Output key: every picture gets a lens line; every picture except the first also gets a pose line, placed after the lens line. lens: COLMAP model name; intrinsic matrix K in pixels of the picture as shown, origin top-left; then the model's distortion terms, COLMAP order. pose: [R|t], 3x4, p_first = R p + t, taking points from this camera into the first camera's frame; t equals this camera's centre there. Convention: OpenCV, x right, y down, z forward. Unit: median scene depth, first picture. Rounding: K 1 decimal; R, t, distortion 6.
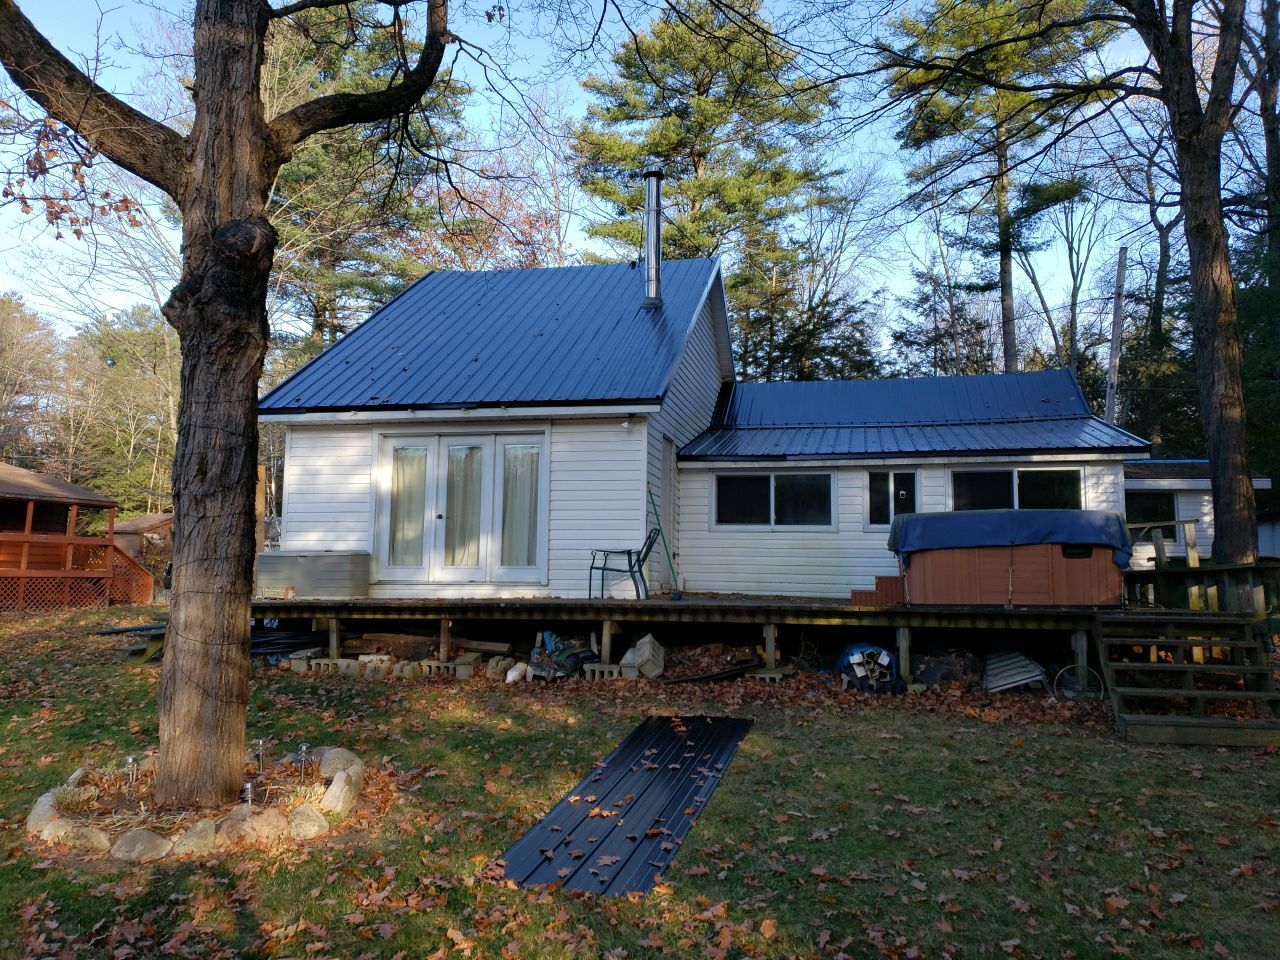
lens RADIAL K [[972.5, 0, 640.0], [0, 972.5, 480.0], [0, 0, 1]] dist [0.114008, -0.098080]
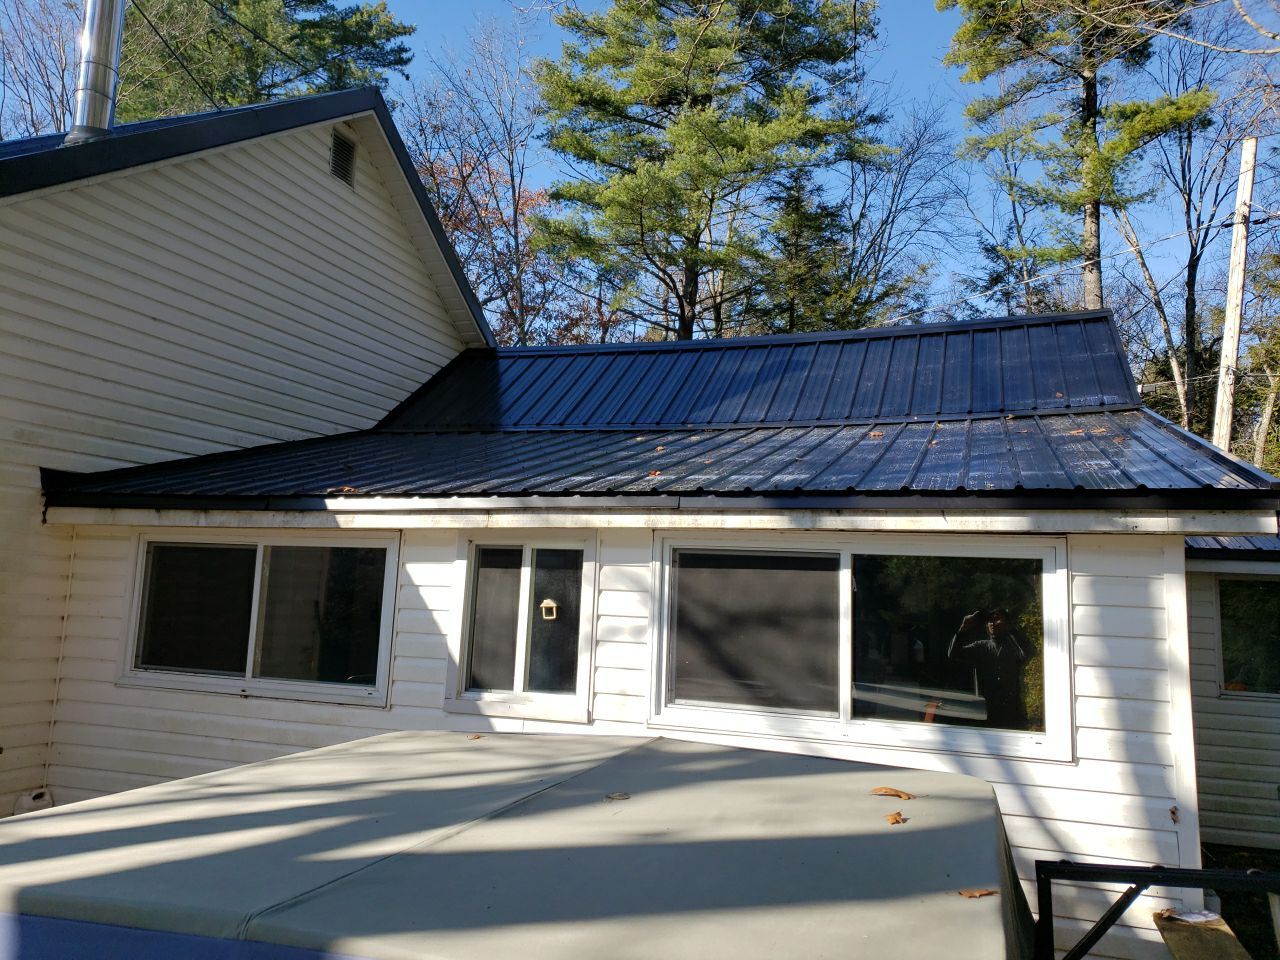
lens RADIAL K [[977.8, 0, 639.8], [0, 977.8, 473.5], [0, 0, 1]] dist [0.056296, 0.007837]
pose [[0.993285, 0.010492, -0.115220, 0.121006], [-0.013018, 0.999691, -0.021187, -0.010152], [0.114962, 0.022545, 0.993114, 0.227788]]
